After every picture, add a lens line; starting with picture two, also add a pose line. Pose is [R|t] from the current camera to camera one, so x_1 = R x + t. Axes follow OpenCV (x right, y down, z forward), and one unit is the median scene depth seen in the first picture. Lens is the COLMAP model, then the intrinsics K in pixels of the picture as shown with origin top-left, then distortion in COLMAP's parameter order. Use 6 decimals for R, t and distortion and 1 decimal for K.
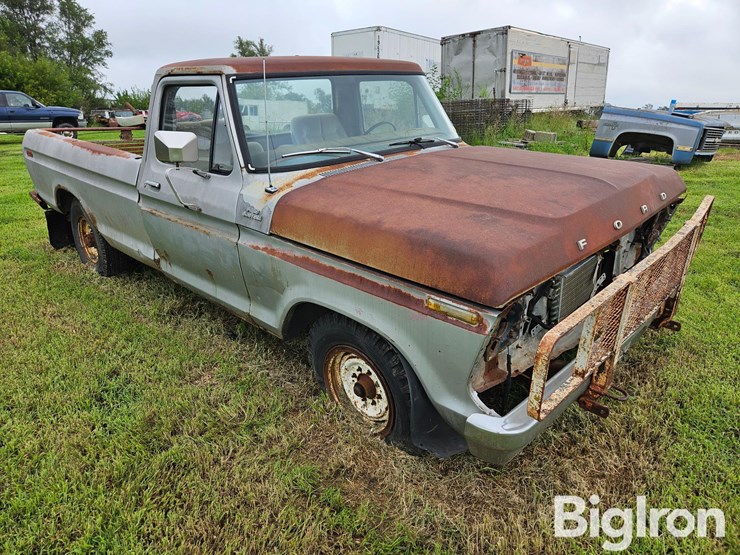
lens RADIAL K [[490.3, 0, 365.2], [0, 490.3, 279.6], [0, 0, 1]] dist [0.066310, -0.049349]
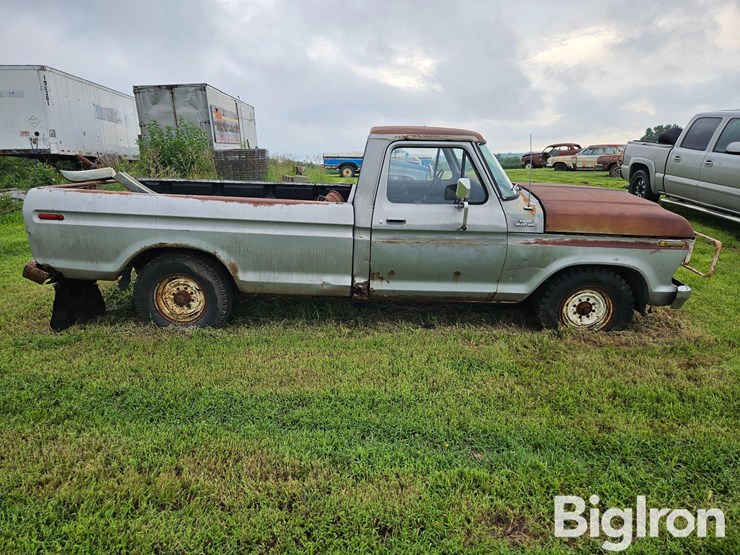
lens RADIAL K [[490.3, 0, 365.8], [0, 490.3, 275.3], [0, 0, 1]] dist [0.066310, -0.049349]
pose [[0.734308, -0.161623, 0.659294, -0.239548], [0.222490, 0.974895, -0.008814, -0.009113], [-0.641318, 0.153159, 0.751833, 0.015733]]
